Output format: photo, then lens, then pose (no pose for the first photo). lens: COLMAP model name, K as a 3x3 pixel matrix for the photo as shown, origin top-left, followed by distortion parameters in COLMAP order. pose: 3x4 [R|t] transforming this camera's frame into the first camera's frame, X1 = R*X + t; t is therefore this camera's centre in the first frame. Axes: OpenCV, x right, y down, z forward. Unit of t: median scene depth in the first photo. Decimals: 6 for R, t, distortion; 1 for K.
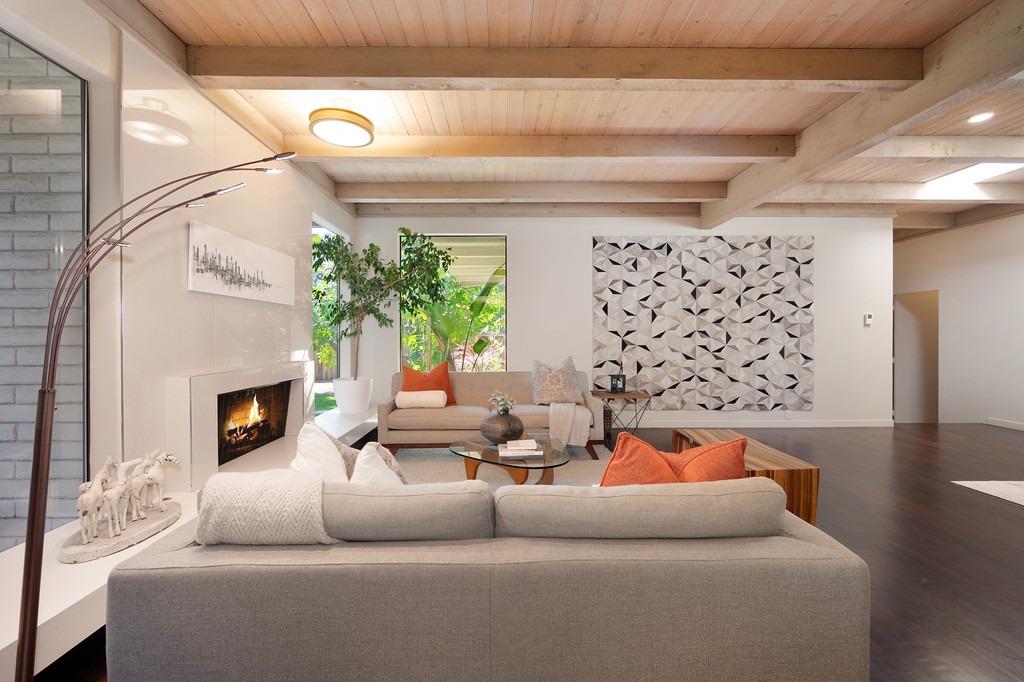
lens RADIAL K [[425.4, 0, 509.6], [0, 425.4, 345.5], [0, 0, 1]] dist [0.000144, 0.000000]
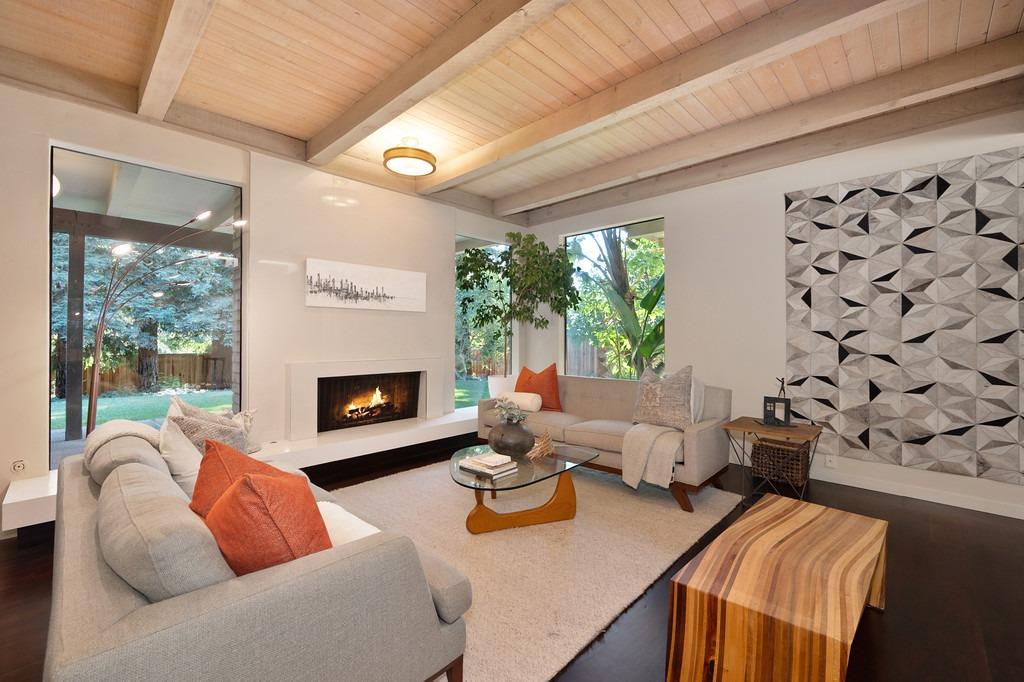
lens RADIAL K [[431.1, 0, 512.0], [0, 431.1, 341.0], [0, 0, 1]] dist [-0.001858, -0.000248]
pose [[0.711166, 0.011151, -0.702936, 0.371460], [-0.020203, 0.999785, -0.004579, -0.006696], [0.702734, 0.017458, 0.711239, 0.199885]]
